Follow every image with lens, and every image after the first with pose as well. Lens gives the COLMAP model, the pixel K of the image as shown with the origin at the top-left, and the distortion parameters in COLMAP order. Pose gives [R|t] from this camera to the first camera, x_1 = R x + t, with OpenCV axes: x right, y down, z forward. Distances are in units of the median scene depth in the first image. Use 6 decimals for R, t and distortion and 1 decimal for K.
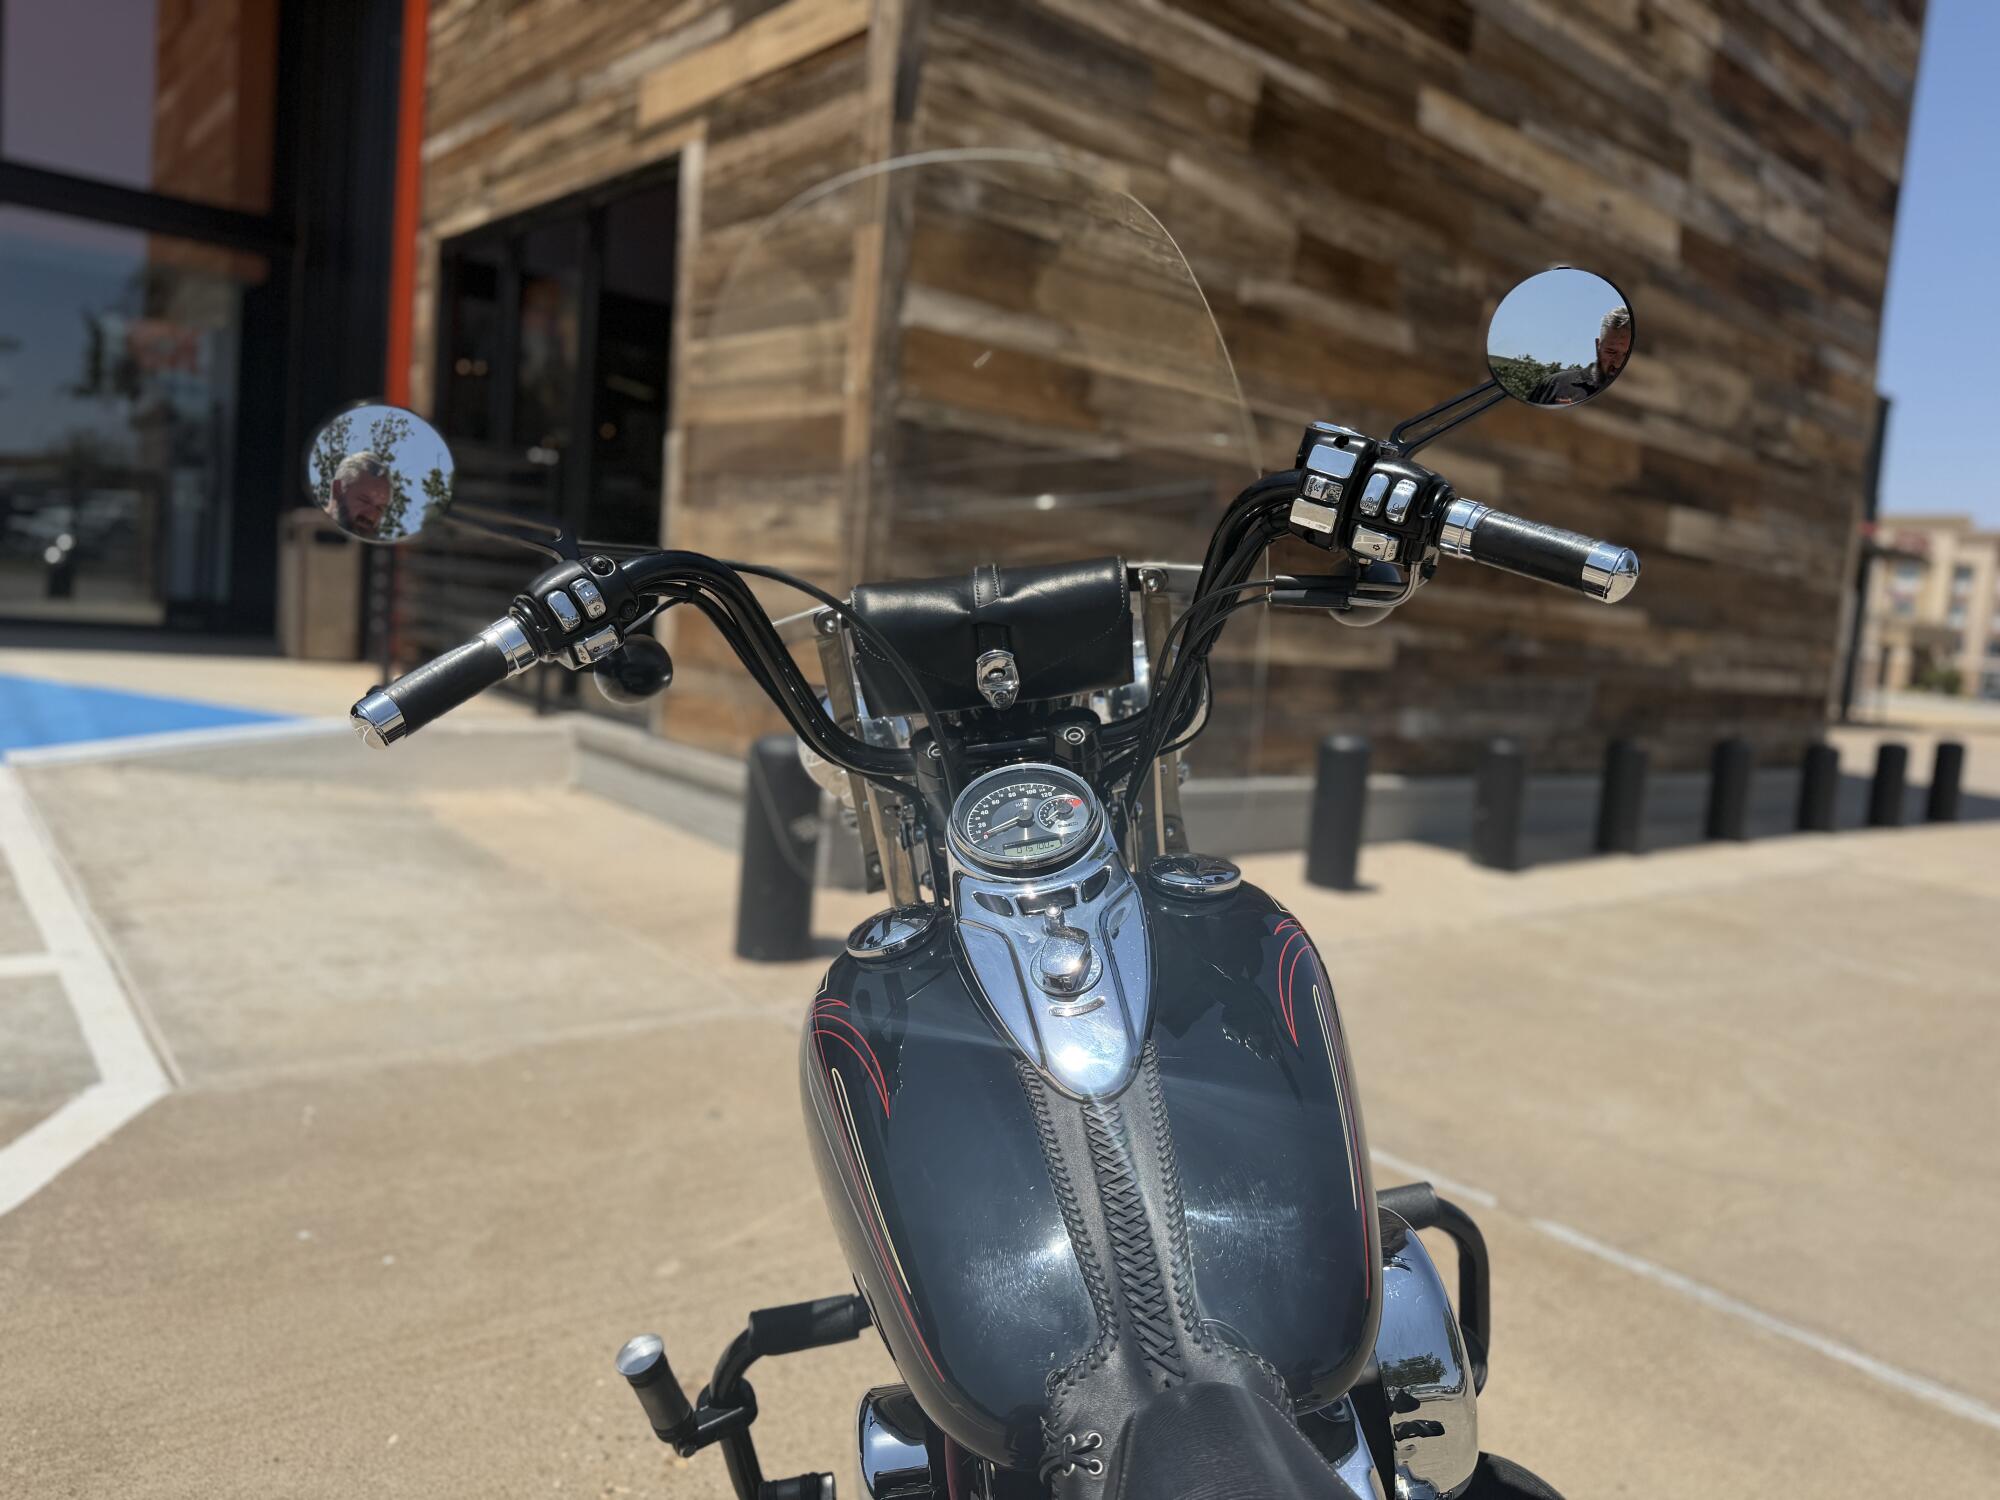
lens RADIAL K [[1406.3, 0, 1000.4], [0, 1406.3, 734.4], [0, 0, 1]] dist [0.052921, -0.079964]
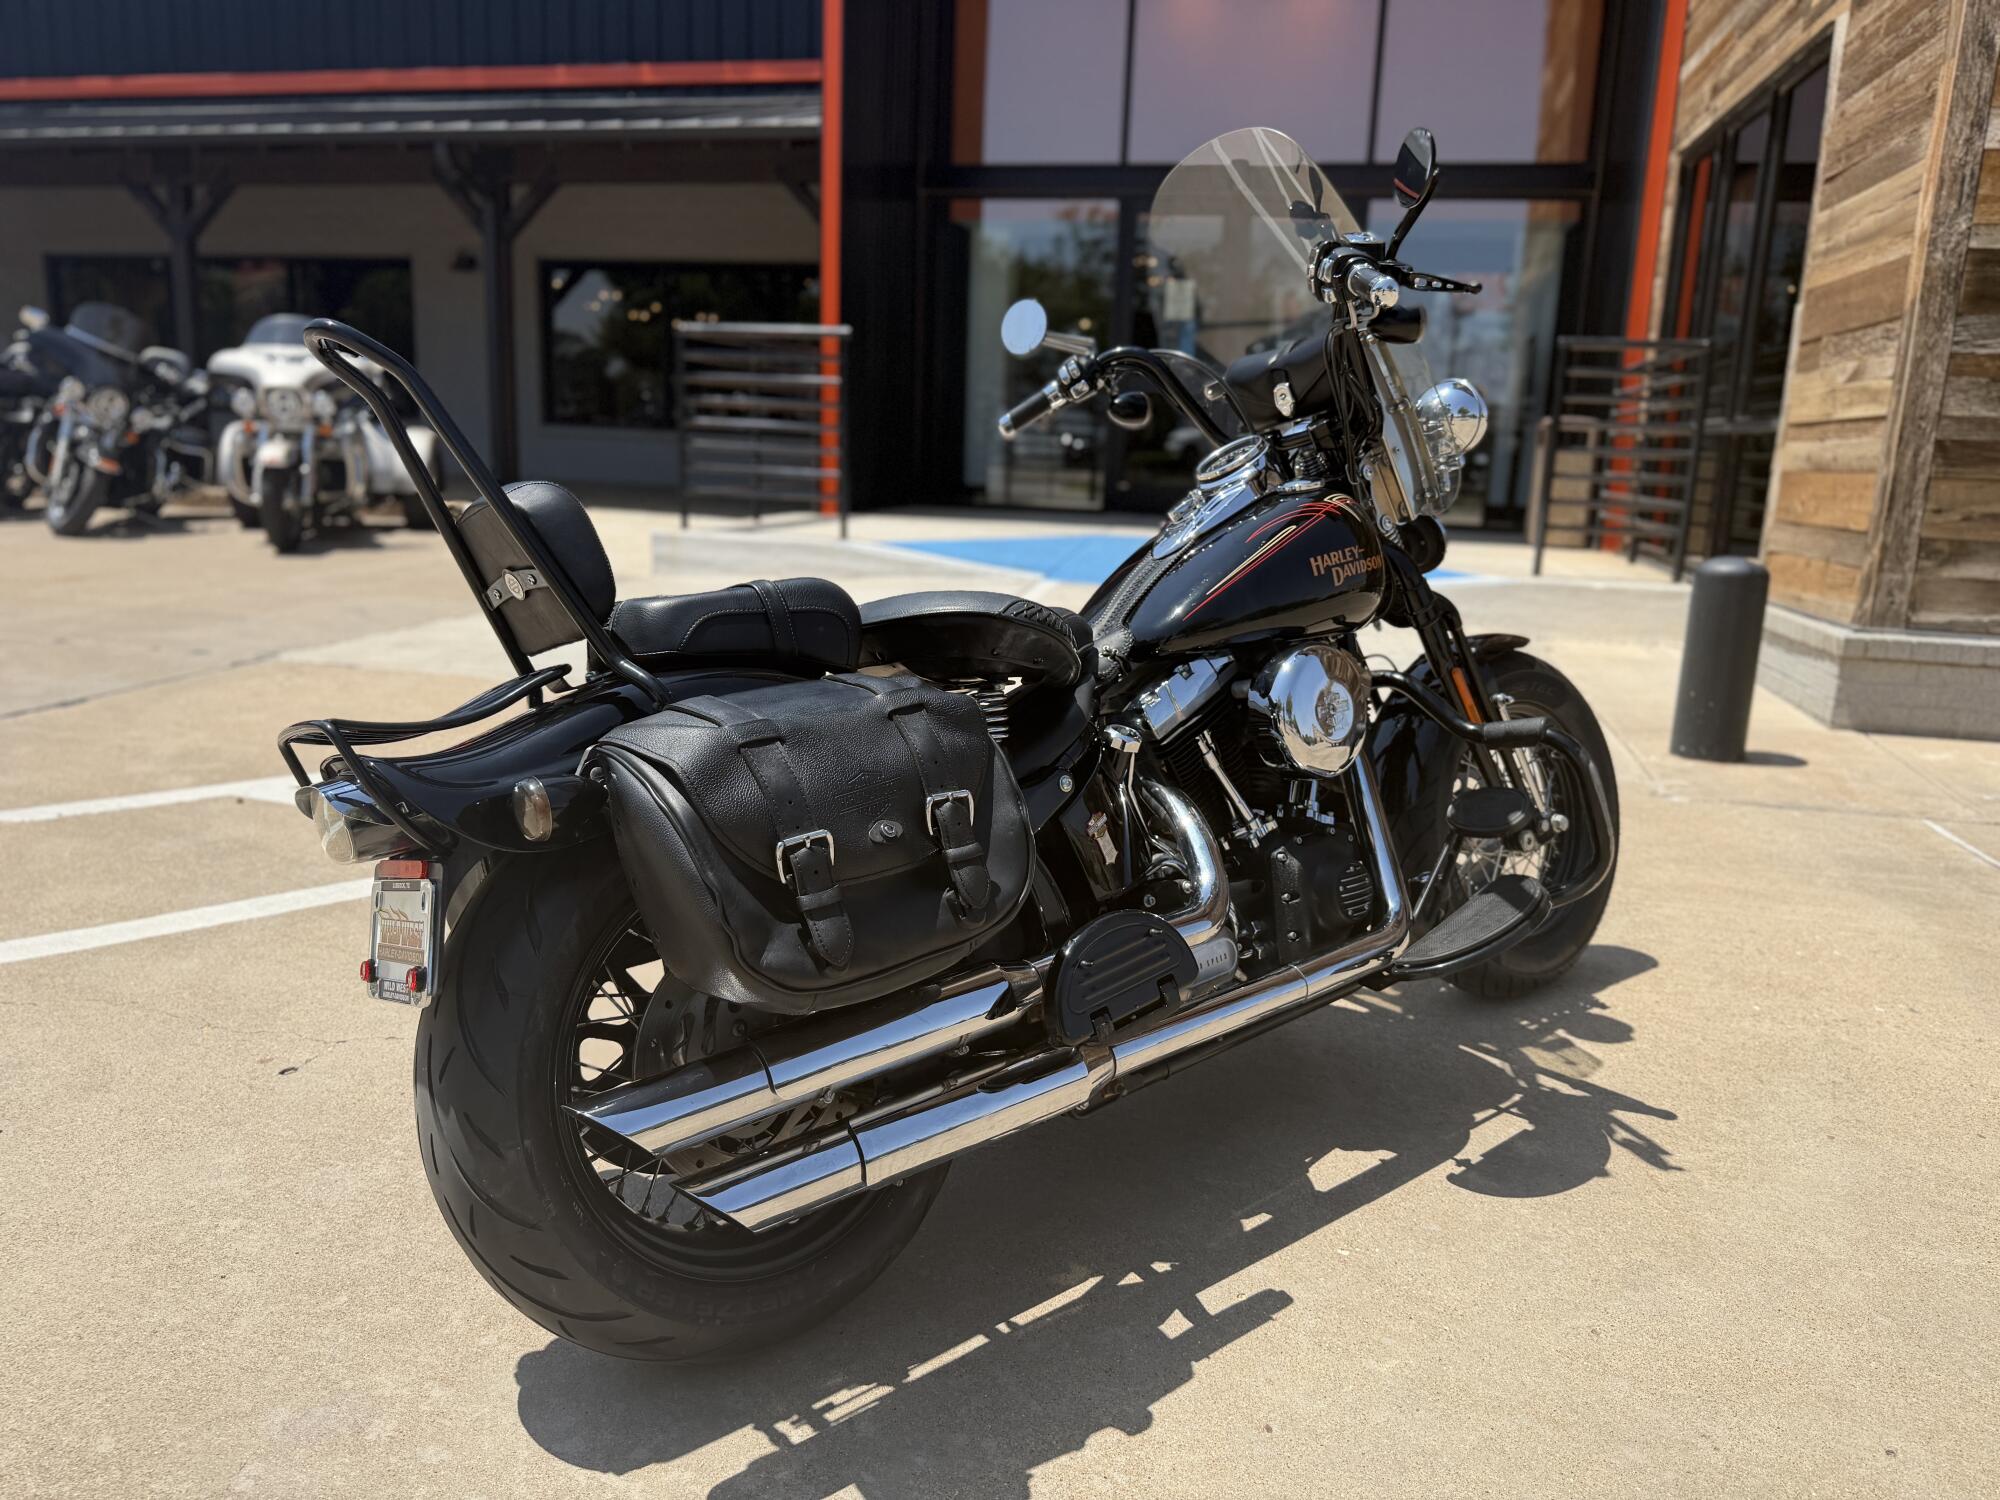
lens RADIAL K [[1446.1, 0, 1022.2], [0, 1446.1, 755.4], [0, 0, 1]] dist [-0.008543, 0.006143]
pose [[0.603250, 0.105767, -0.790508, 0.260177], [-0.062754, 0.994389, 0.085157, 0.055553], [0.795080, -0.001763, 0.606502, -0.088740]]
